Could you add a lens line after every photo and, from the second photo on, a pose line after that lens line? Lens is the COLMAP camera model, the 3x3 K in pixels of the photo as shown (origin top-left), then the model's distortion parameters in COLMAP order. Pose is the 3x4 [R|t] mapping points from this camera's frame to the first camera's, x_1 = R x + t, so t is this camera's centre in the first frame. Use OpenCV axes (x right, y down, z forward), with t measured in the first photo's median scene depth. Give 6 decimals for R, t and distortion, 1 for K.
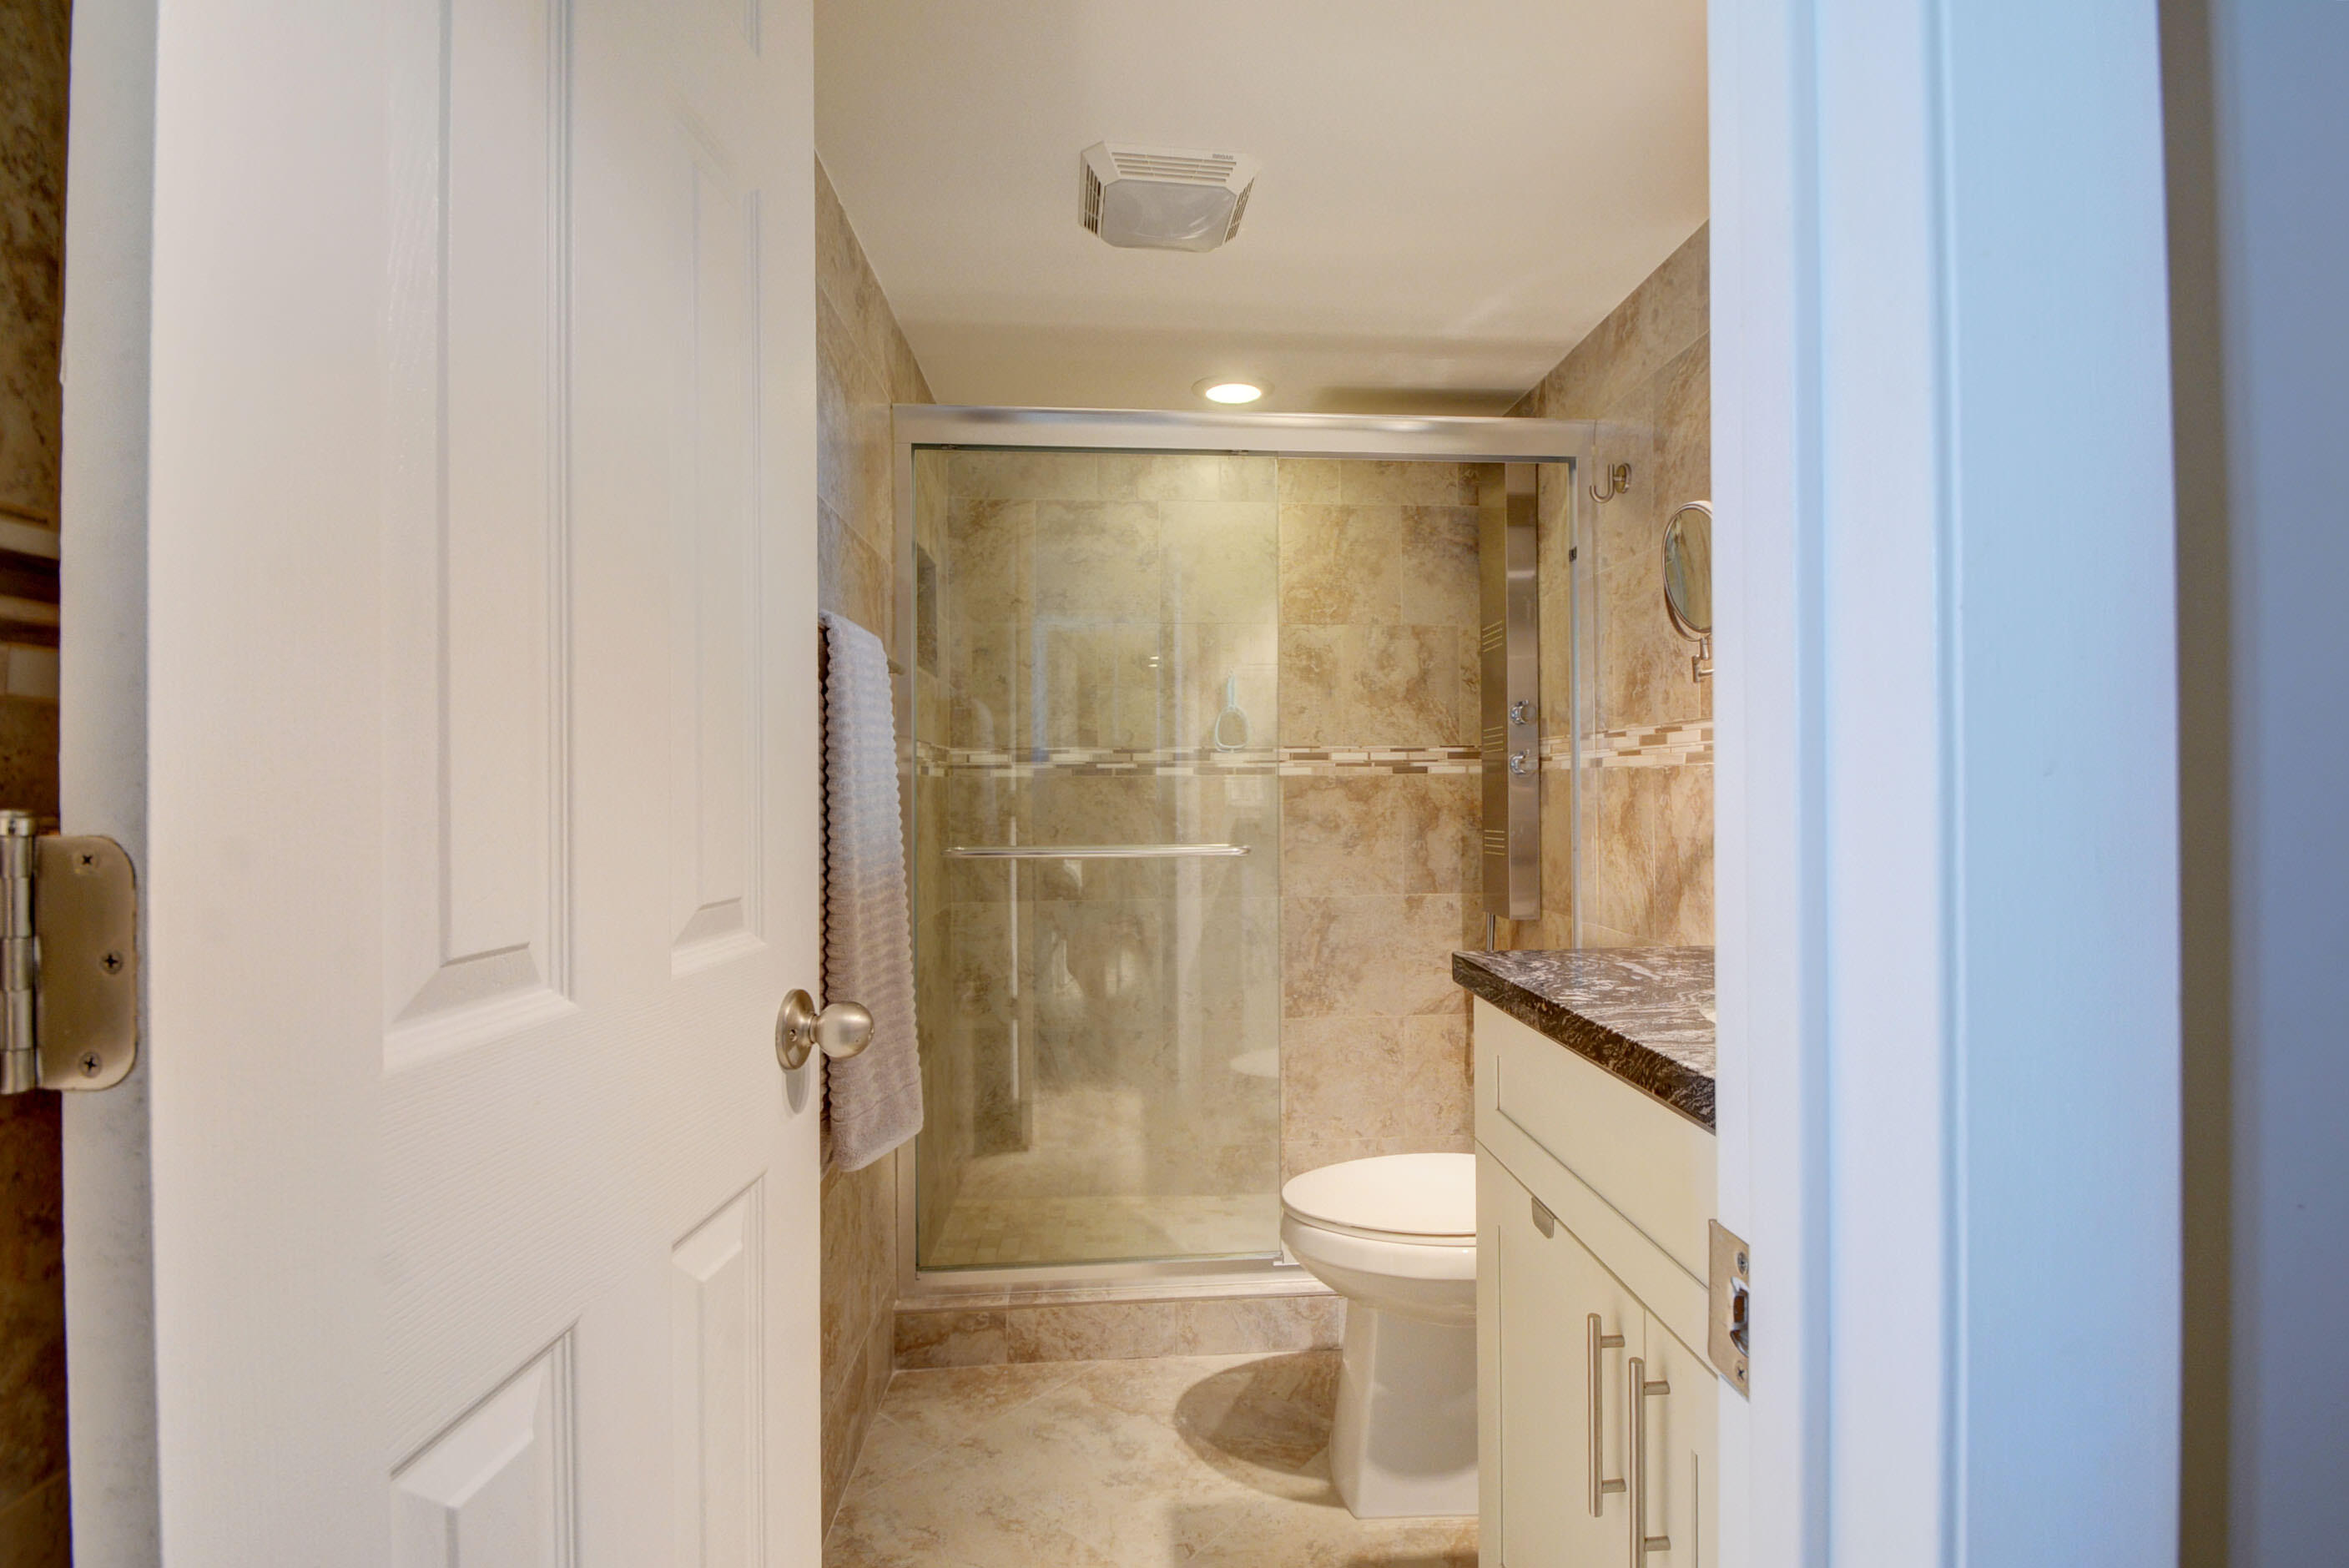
lens RADIAL K [[1063.4, 0, 1214.3], [0, 1063.4, 784.3], [0, 0, 1]] dist [0.004902, -0.017755]
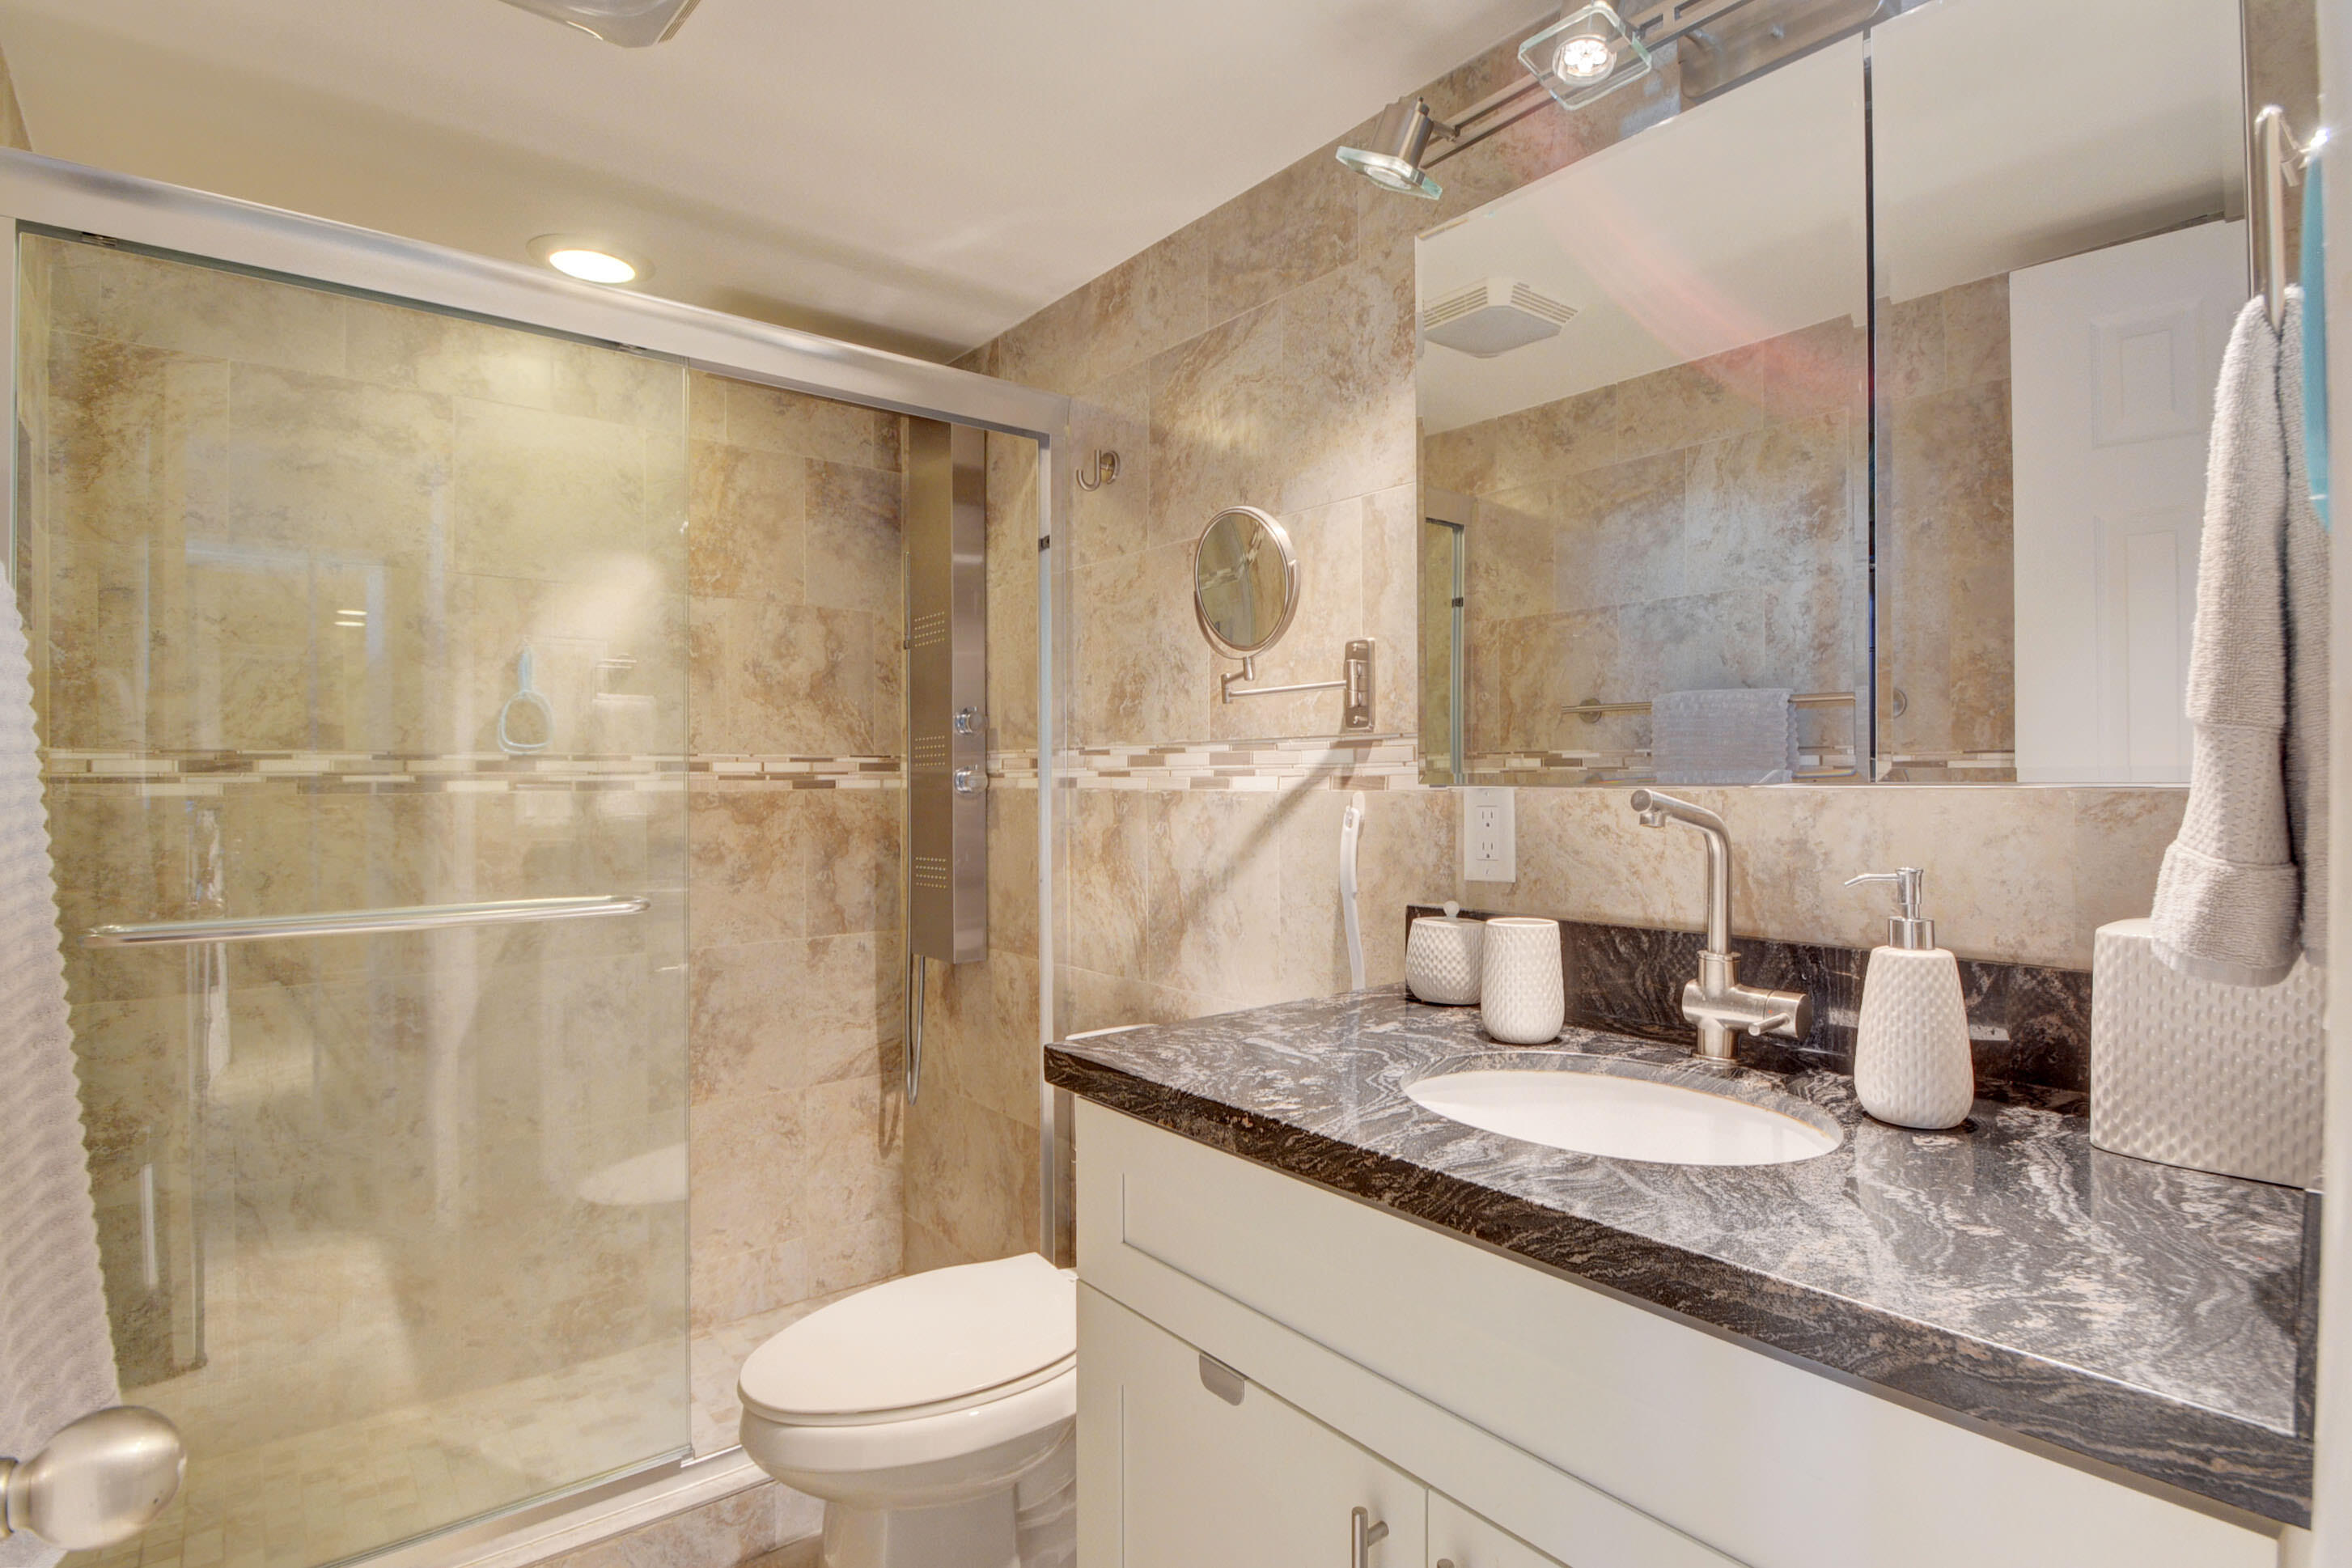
lens RADIAL K [[1151.9, 0, 1176.0], [0, 1151.9, 784.0], [0, 0, 1]] dist [0.003772, -0.016371]
pose [[0.829916, 0.000916, 0.557888, -0.079538], [-0.002564, 0.999994, 0.002172, -0.016734], [-0.557883, -0.003233, 0.829914, 0.116862]]
